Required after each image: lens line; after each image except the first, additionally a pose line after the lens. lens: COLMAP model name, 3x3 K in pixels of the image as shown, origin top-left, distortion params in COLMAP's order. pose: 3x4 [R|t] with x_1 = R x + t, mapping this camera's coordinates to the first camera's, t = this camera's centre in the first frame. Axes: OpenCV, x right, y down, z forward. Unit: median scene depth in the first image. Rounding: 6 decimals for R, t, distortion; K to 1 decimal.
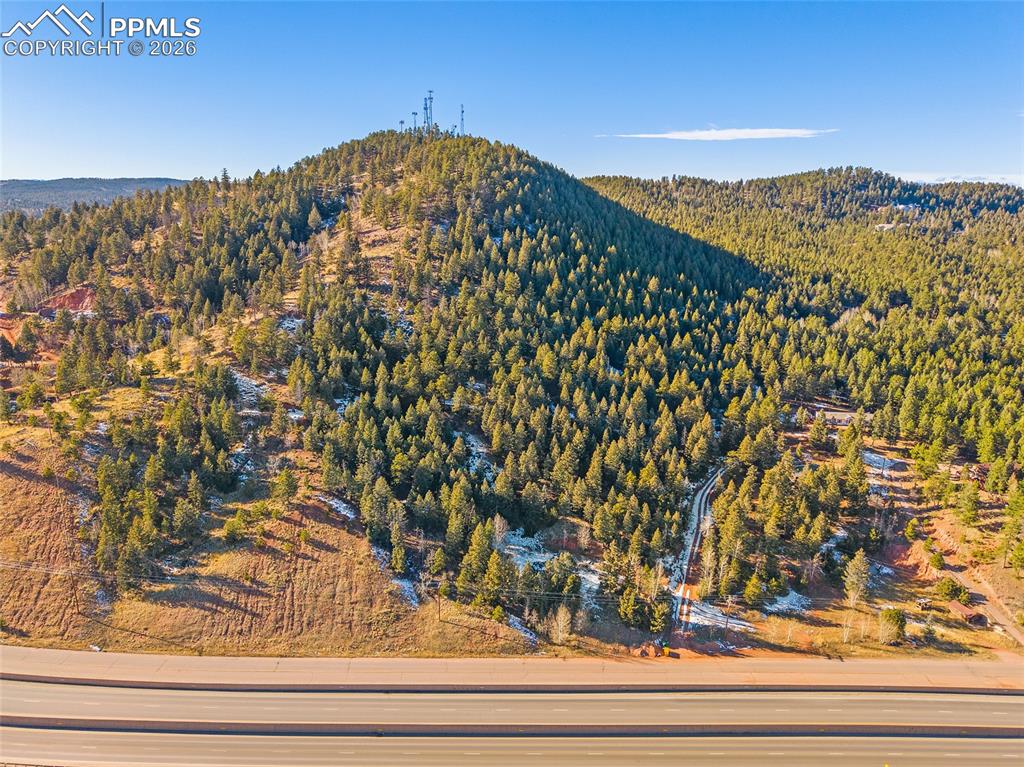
lens RADIAL K [[648.0, 0, 514.9], [0, 648.0, 389.3], [0, 0, 1]] dist [0.048697, -0.057409]
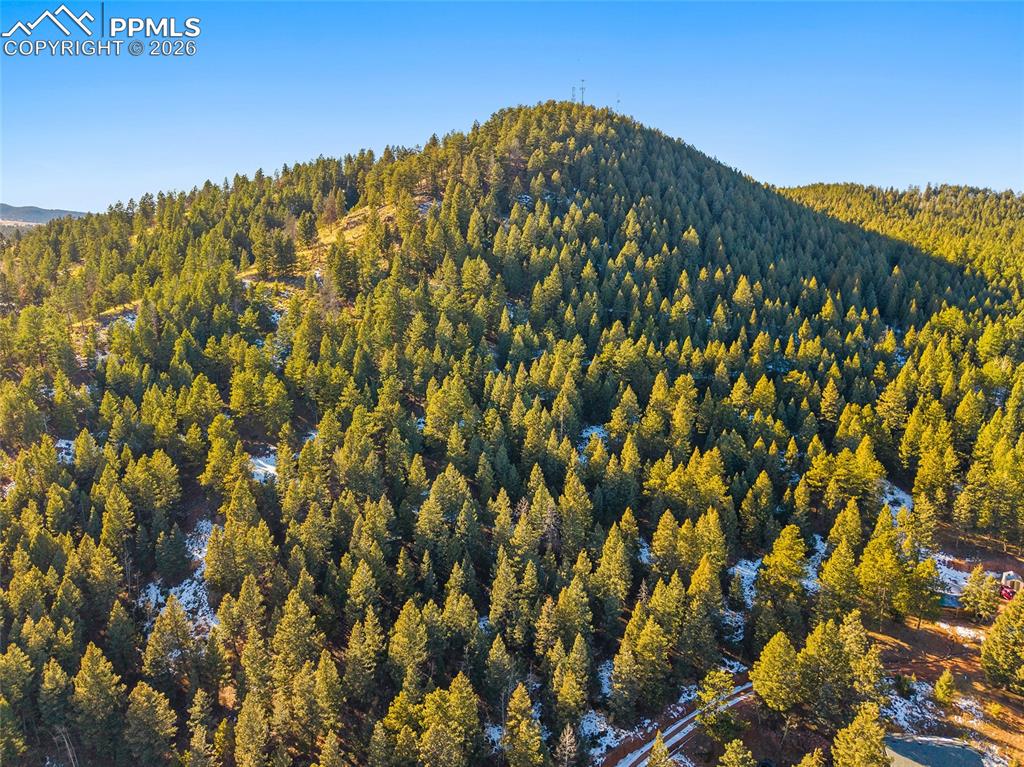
lens RADIAL K [[648.0, 0, 514.9], [0, 648.0, 389.3], [0, 0, 1]] dist [0.048697, -0.057409]
pose [[0.939169, 0.082146, -0.333486, 0.239442], [-0.096447, 0.994985, -0.026526, -0.040104], [0.329635, 0.057076, 0.942382, 0.406137]]
